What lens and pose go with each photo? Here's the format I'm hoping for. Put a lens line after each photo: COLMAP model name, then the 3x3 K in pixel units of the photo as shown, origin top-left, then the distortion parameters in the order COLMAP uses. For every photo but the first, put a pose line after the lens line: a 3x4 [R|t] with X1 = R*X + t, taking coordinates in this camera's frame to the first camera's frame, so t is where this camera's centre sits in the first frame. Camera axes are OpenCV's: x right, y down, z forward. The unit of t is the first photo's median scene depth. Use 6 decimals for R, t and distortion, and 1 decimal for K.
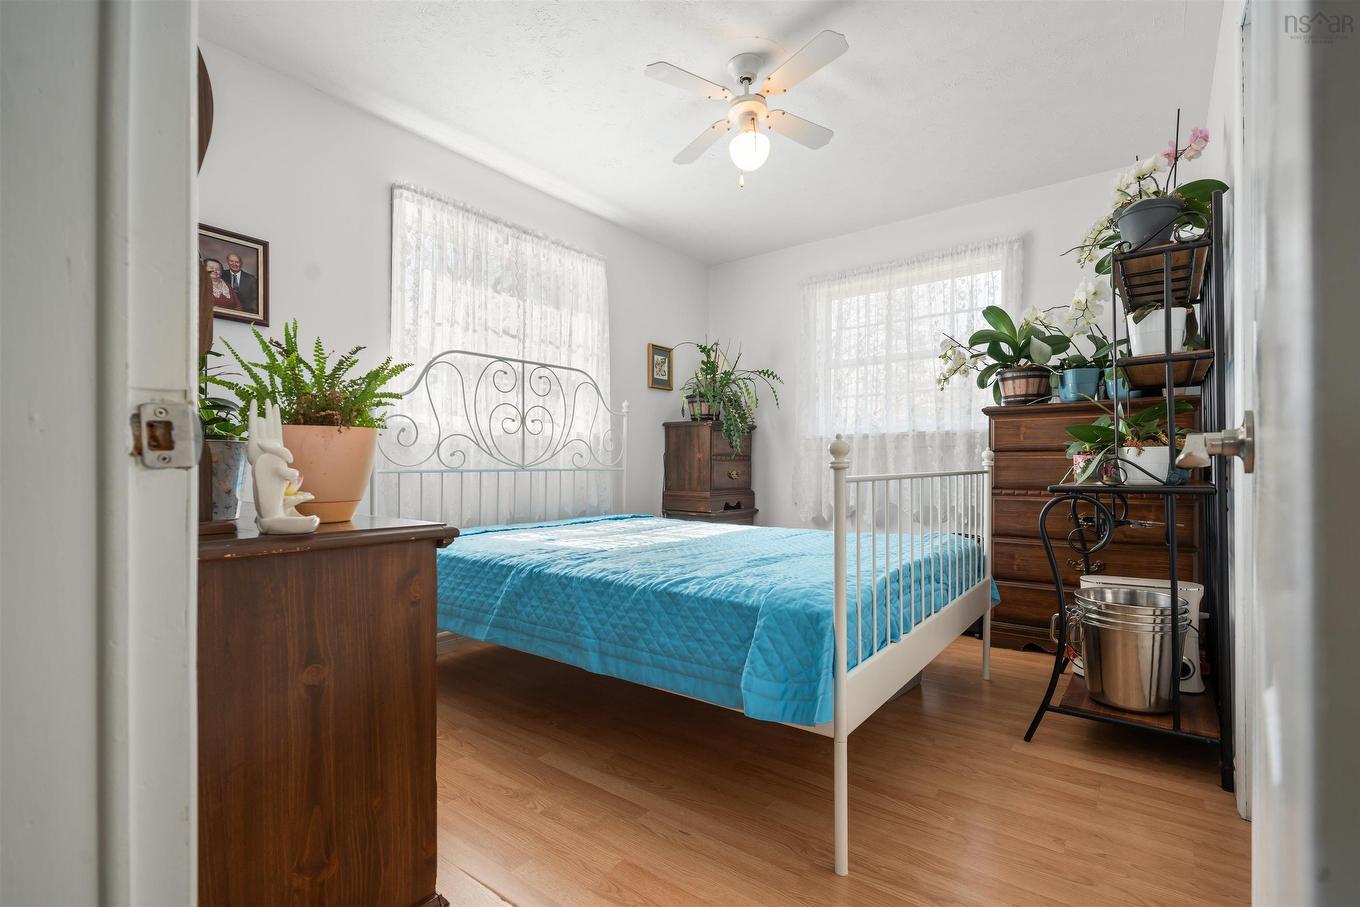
lens RADIAL K [[625.0, 0, 680.5], [0, 625.0, 459.2], [0, 0, 1]] dist [0.000632, -0.000008]
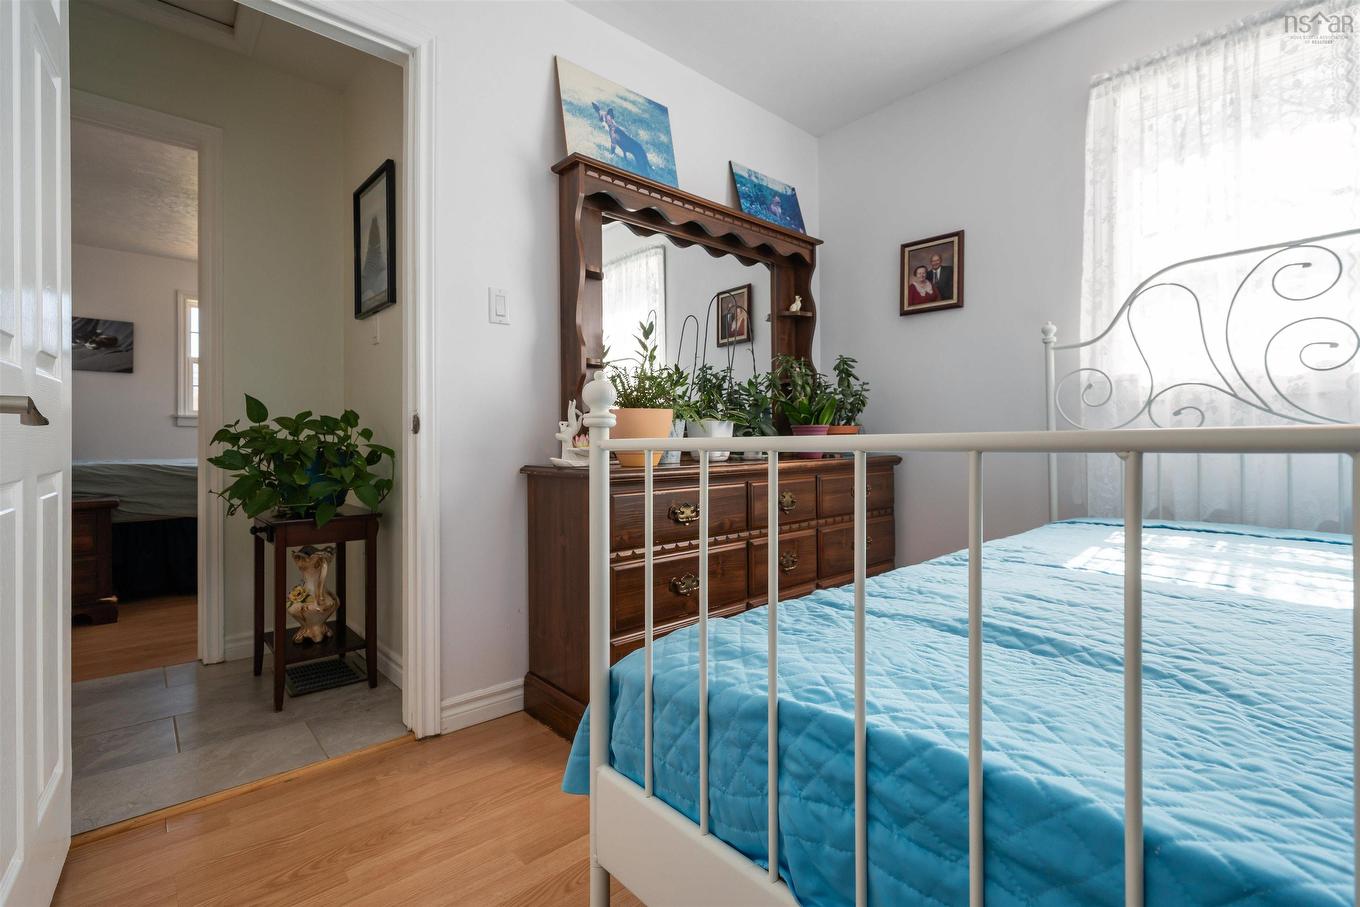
lens RADIAL K [[584.7, 0, 675.8], [0, 584.7, 445.8], [0, 0, 1]] dist [-0.002505, -0.000443]
pose [[-0.182054, 0.010928, -0.983228, 0.452575], [0.013022, 0.999877, 0.008702, 0.018378], [0.983202, -0.011219, -0.182174, 0.682685]]
